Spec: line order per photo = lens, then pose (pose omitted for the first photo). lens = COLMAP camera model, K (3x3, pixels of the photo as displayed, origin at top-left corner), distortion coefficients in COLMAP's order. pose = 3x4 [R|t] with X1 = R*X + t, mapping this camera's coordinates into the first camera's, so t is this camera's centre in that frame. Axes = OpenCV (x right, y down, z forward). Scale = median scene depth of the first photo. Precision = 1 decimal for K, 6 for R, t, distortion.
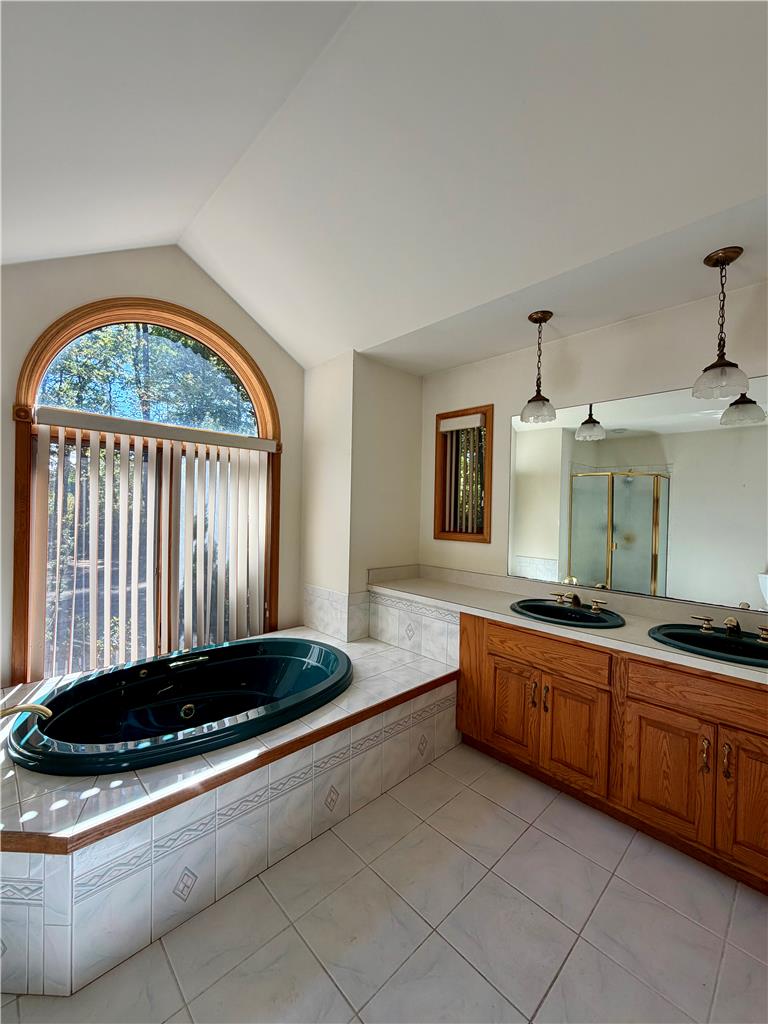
lens RADIAL K [[409.2, 0, 388.0], [0, 409.2, 513.9], [0, 0, 1]] dist [-0.006063, 0.000812]
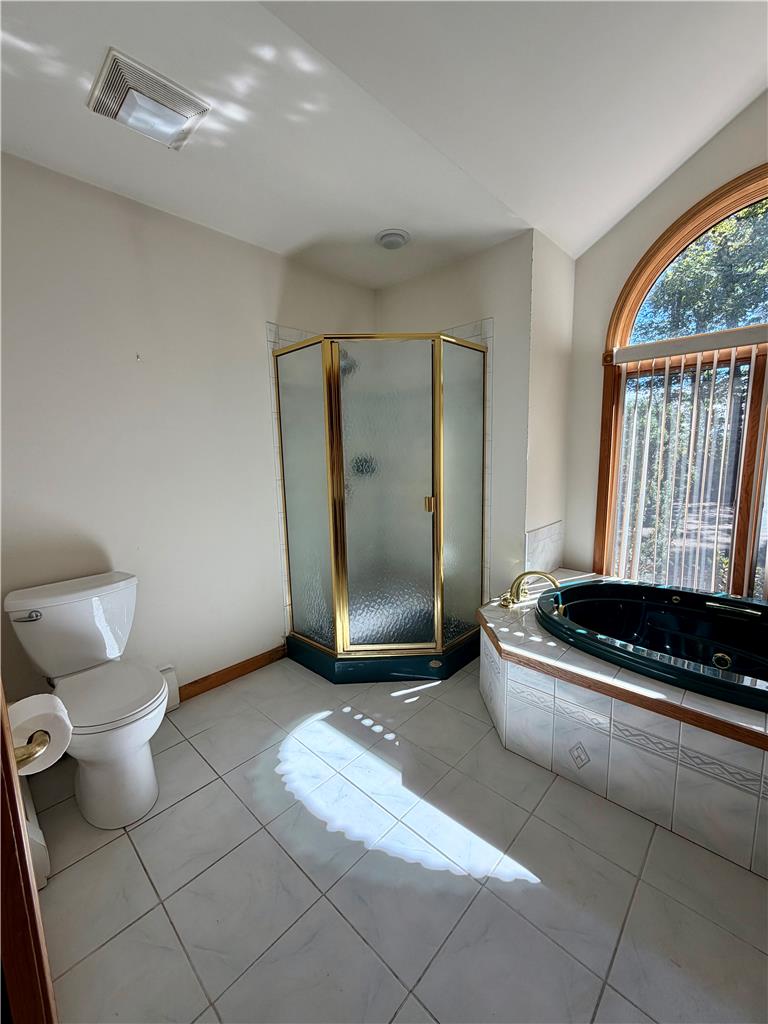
lens RADIAL K [[409.2, 0, 383.6], [0, 409.2, 514.1], [0, 0, 1]] dist [-0.006063, 0.000812]
pose [[0.043724, 0.127648, -0.990855, 0.408909], [0.014929, 0.991610, 0.128404, 0.057183], [0.998932, -0.020406, 0.041451, 0.313271]]
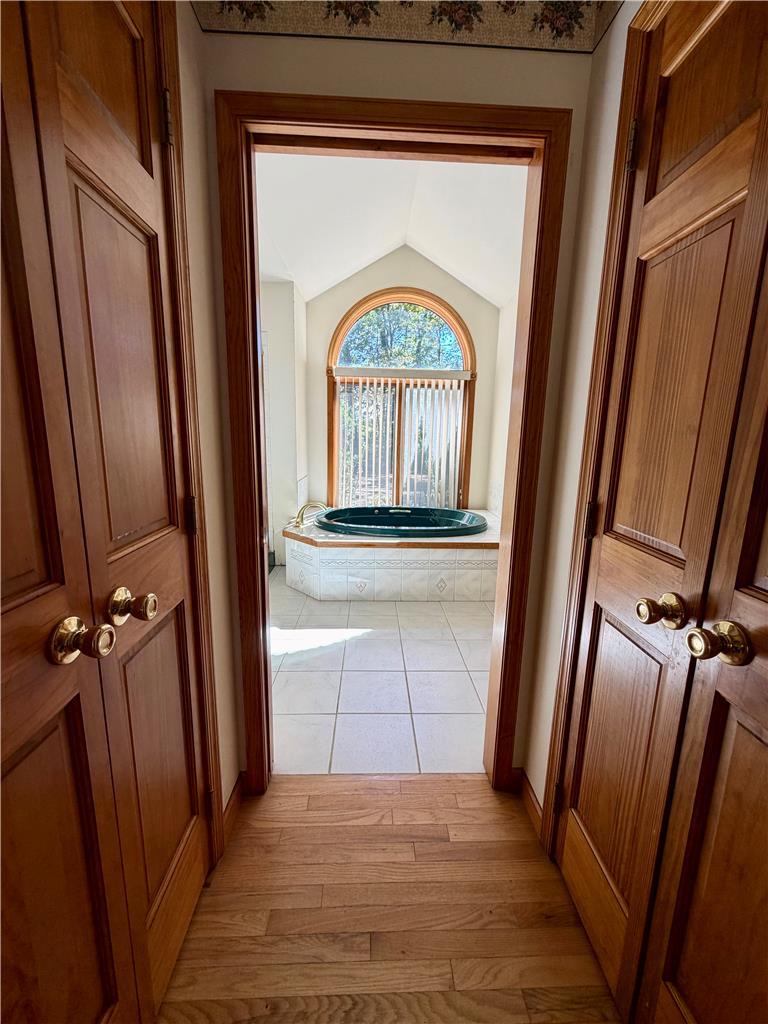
lens RADIAL K [[409.2, 0, 383.8], [0, 409.2, 508.3], [0, 0, 1]] dist [-0.006063, 0.000812]
pose [[0.744353, 0.113987, -0.657986, 0.791513], [-0.013018, 0.987614, 0.156363, 0.108754], [0.667659, -0.107823, 0.736618, -0.414203]]
